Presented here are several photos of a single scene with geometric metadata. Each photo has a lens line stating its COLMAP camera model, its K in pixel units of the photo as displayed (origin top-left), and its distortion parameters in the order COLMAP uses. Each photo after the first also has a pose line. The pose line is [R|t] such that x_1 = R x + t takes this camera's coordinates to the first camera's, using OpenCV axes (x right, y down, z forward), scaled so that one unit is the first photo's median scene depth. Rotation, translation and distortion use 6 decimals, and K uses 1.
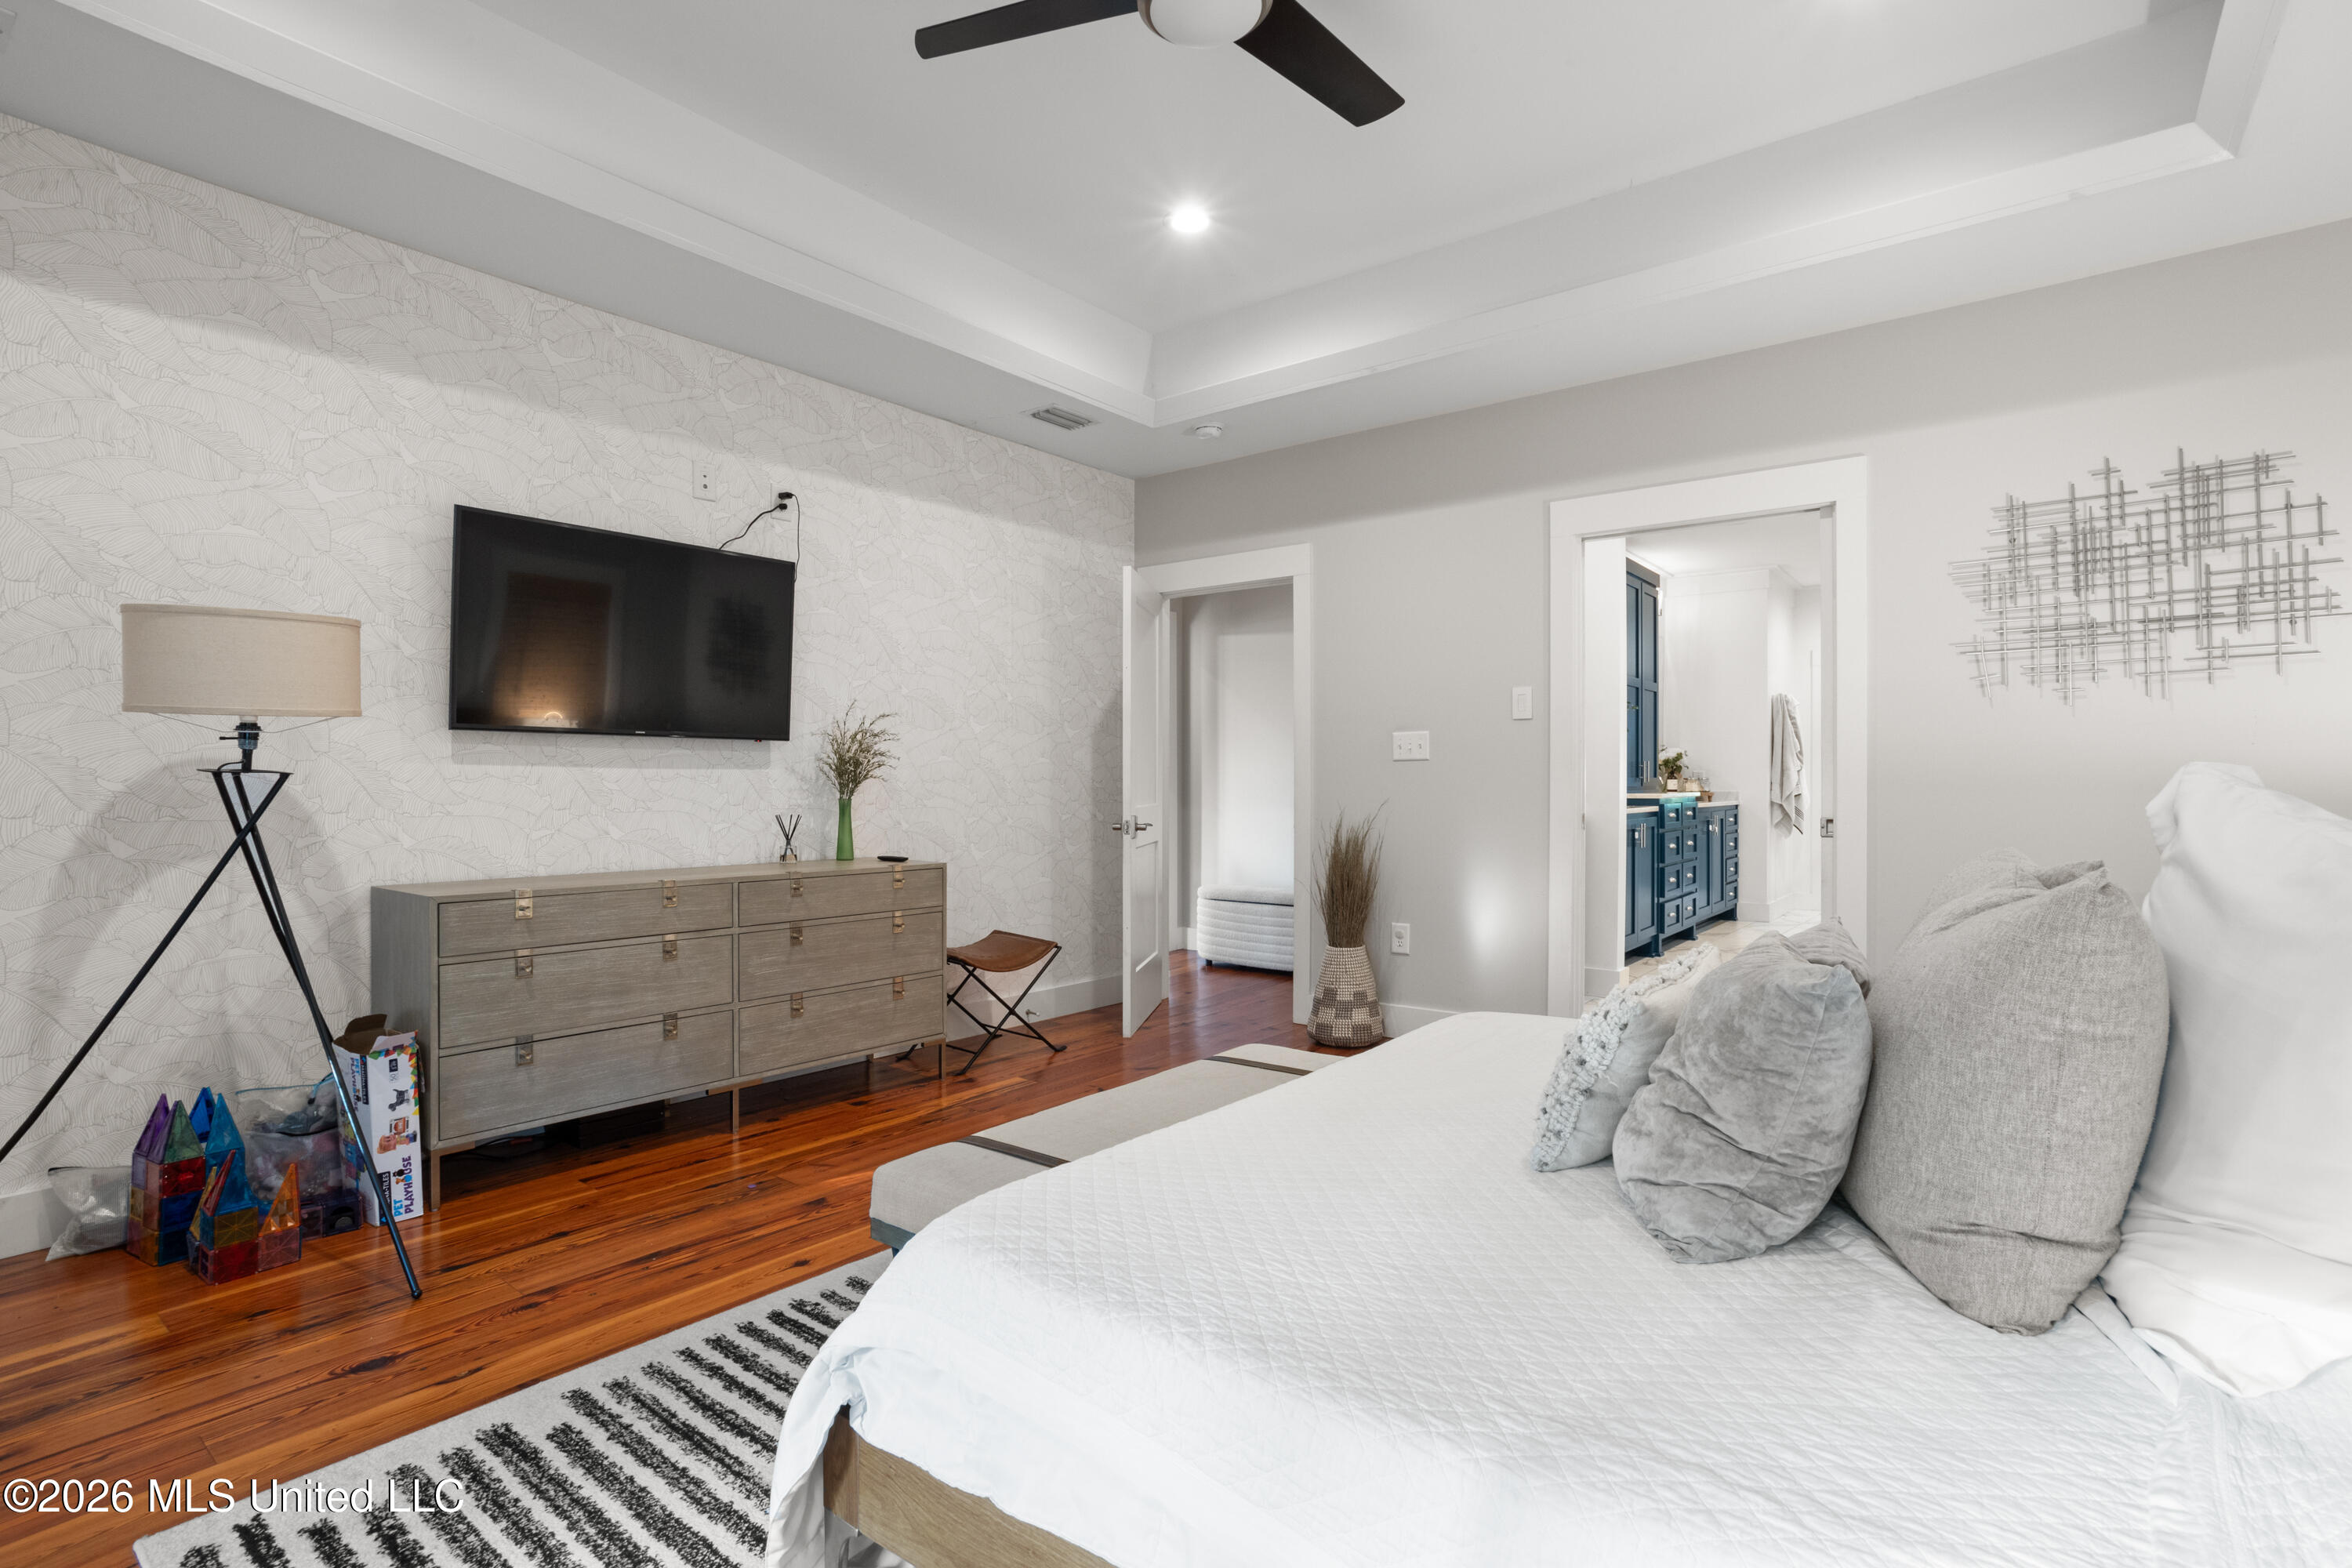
lens RADIAL K [[1135.1, 0, 1156.8], [0, 1135.1, 784.0], [0, 0, 1]] dist [-0.042948, 0.025146]
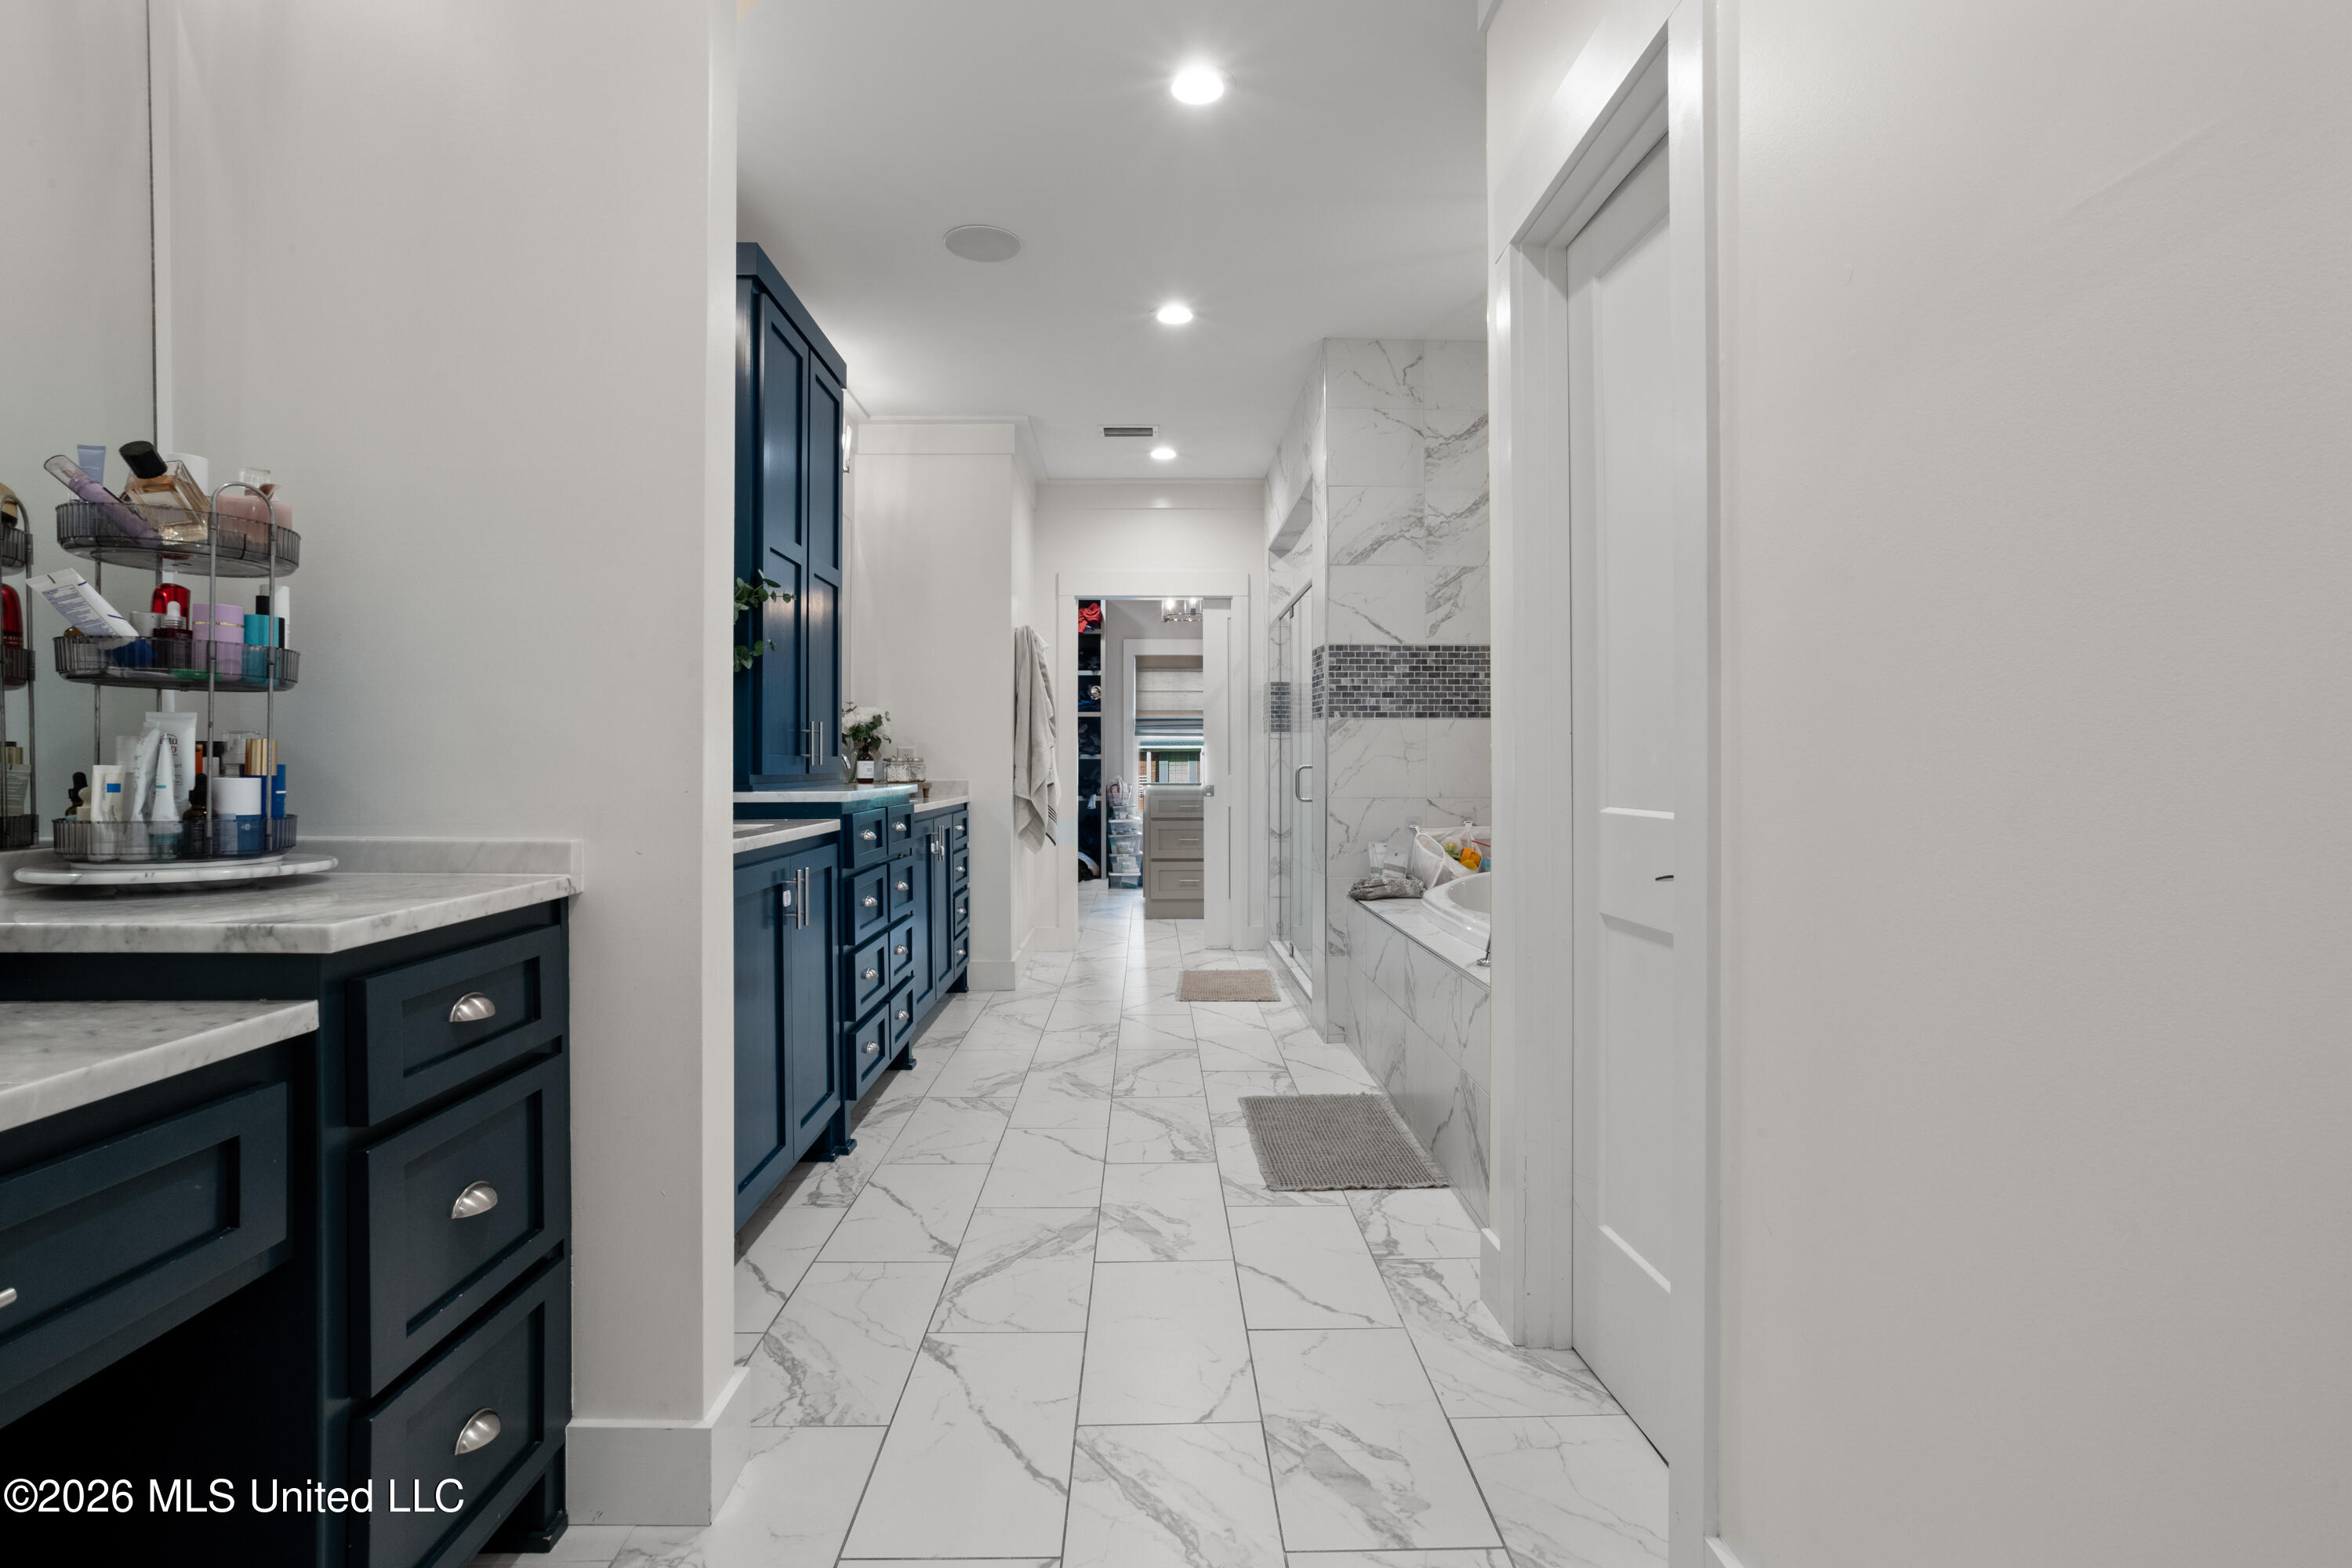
lens RADIAL K [[1135.1, 0, 1167.1], [0, 1135.1, 779.1], [0, 0, 1]] dist [-0.042948, 0.025146]
pose [[0.768921, -0.010878, 0.639251, 0.212650], [0.009057, 0.999940, 0.006122, 0.002687], [-0.639280, 0.001083, 0.768974, 0.470308]]
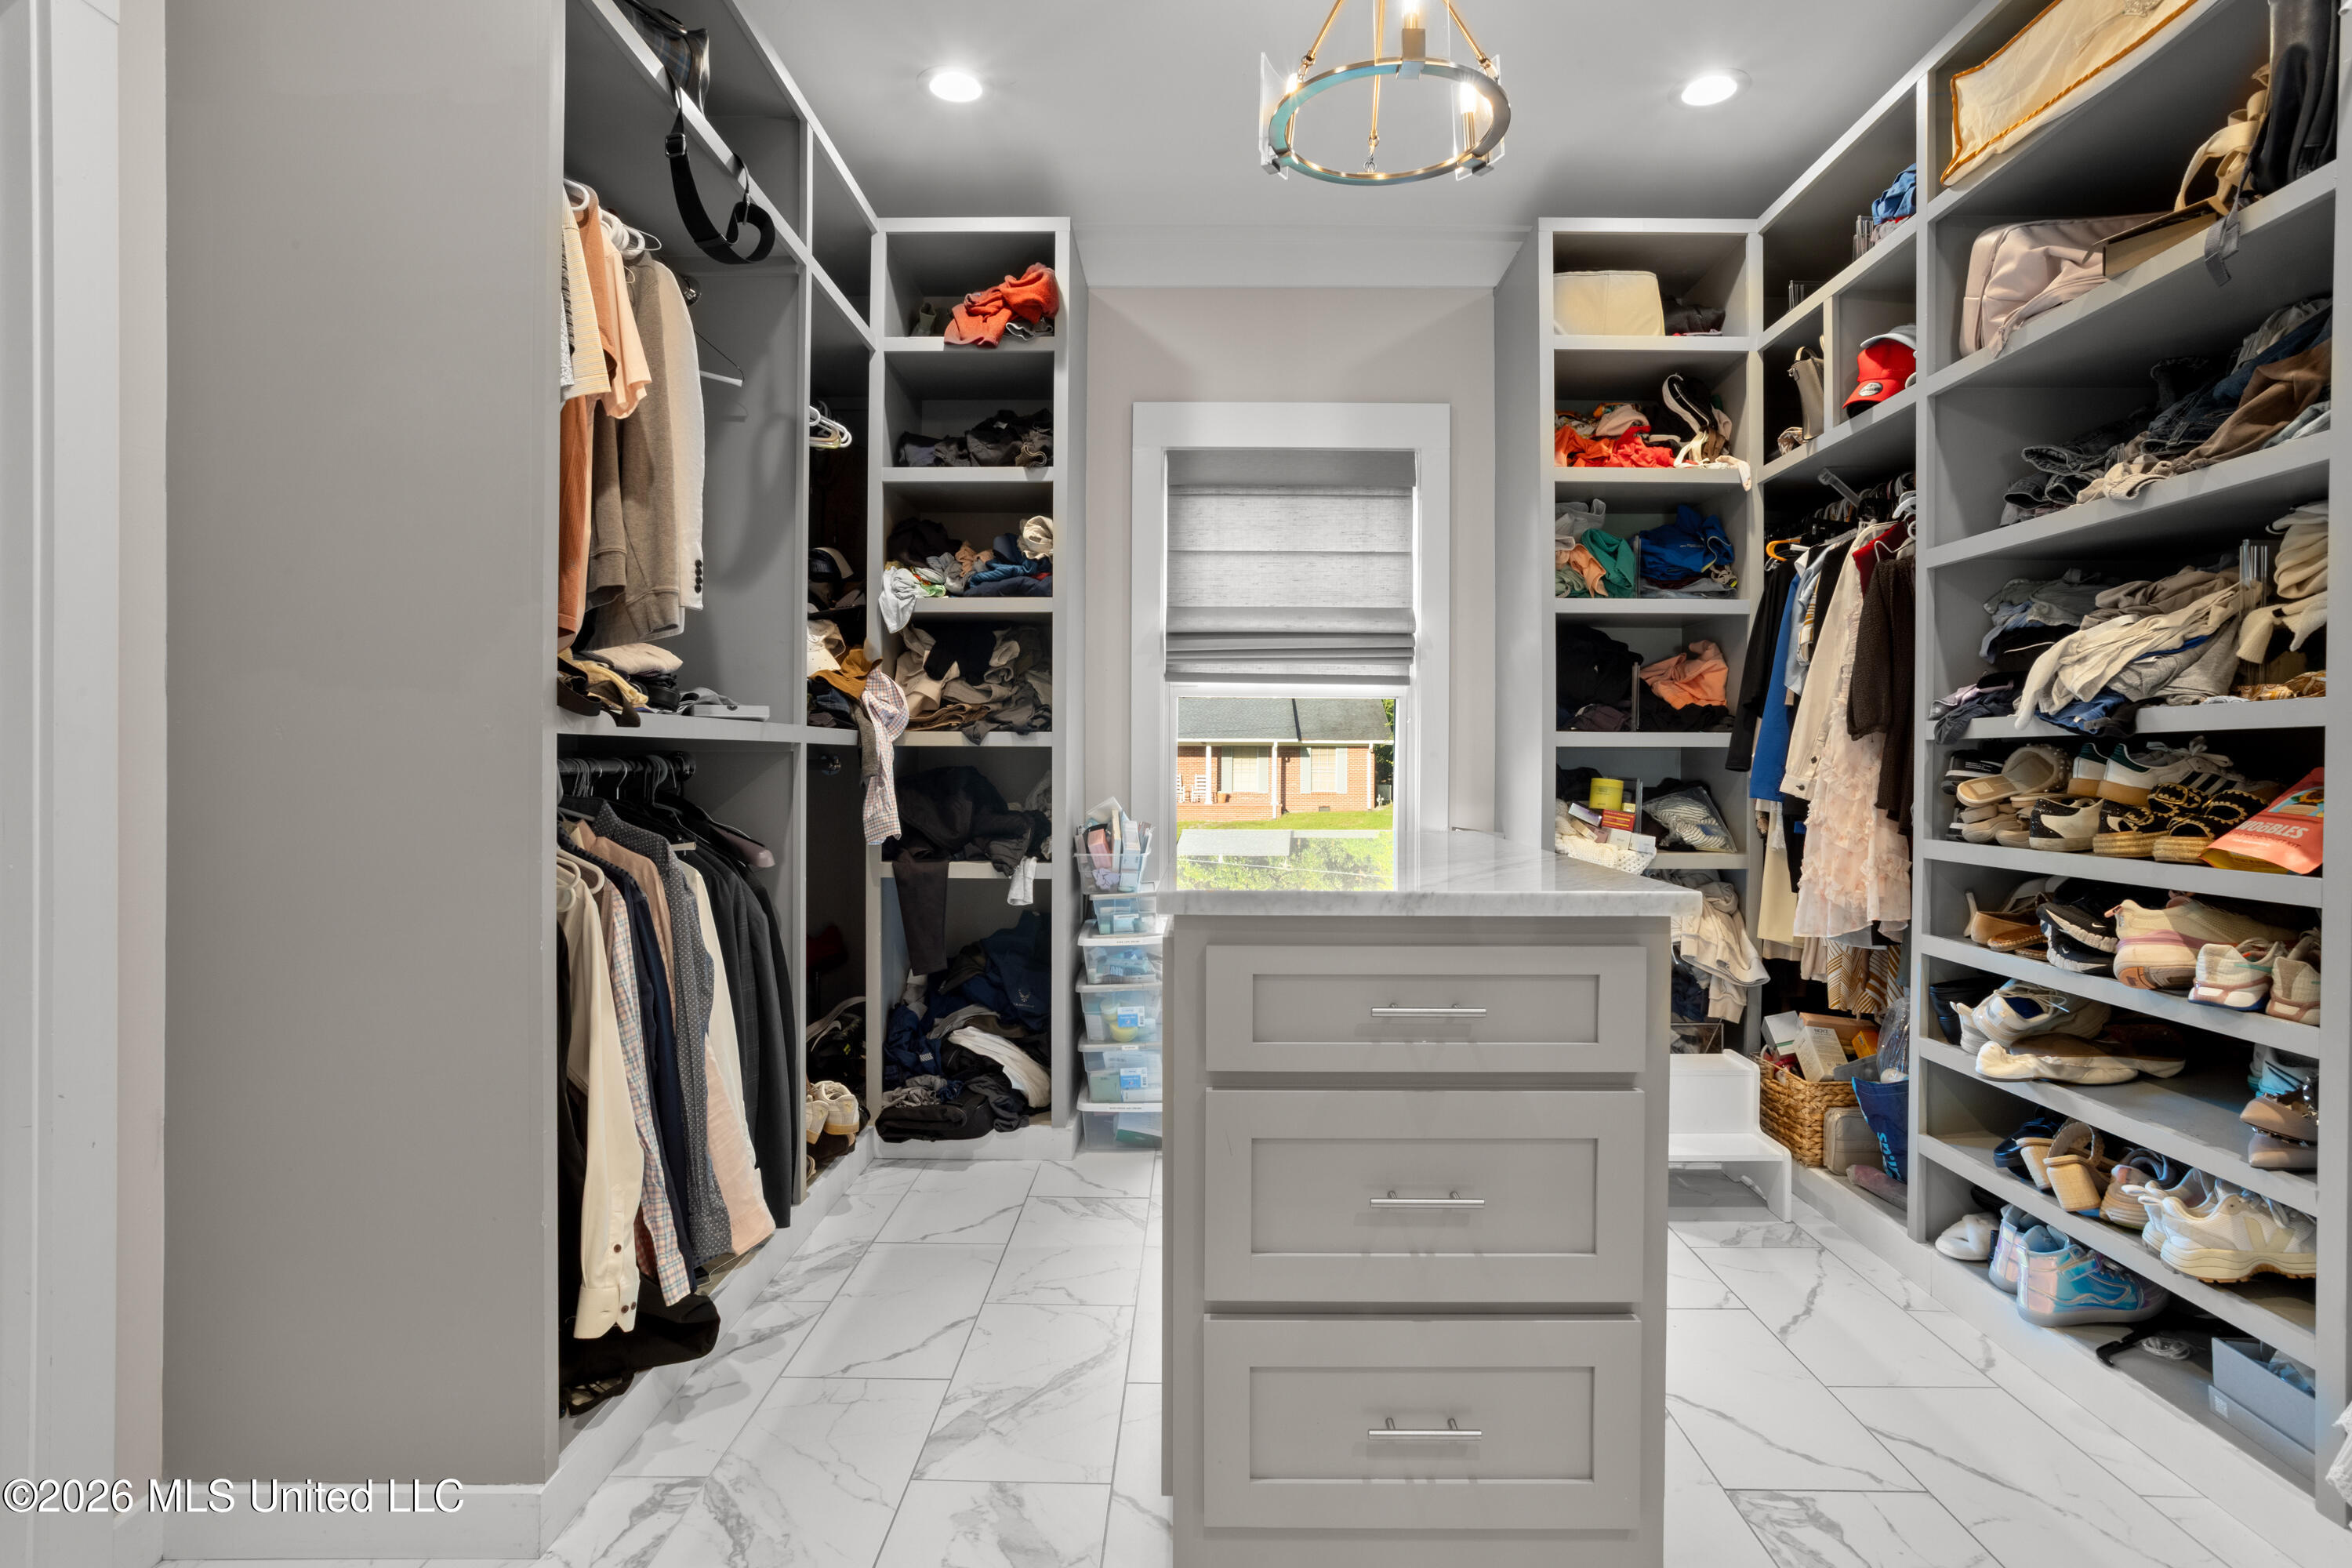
lens RADIAL K [[1252.7, 0, 1176.3], [0, 1252.7, 778.0], [0, 0, 1]] dist [-0.046675, 0.028902]
pose [[0.790209, -0.006915, 0.612798, 0.485336], [0.002399, 0.999964, 0.008190, -0.001399], [-0.612833, -0.005002, 0.790197, 0.810654]]
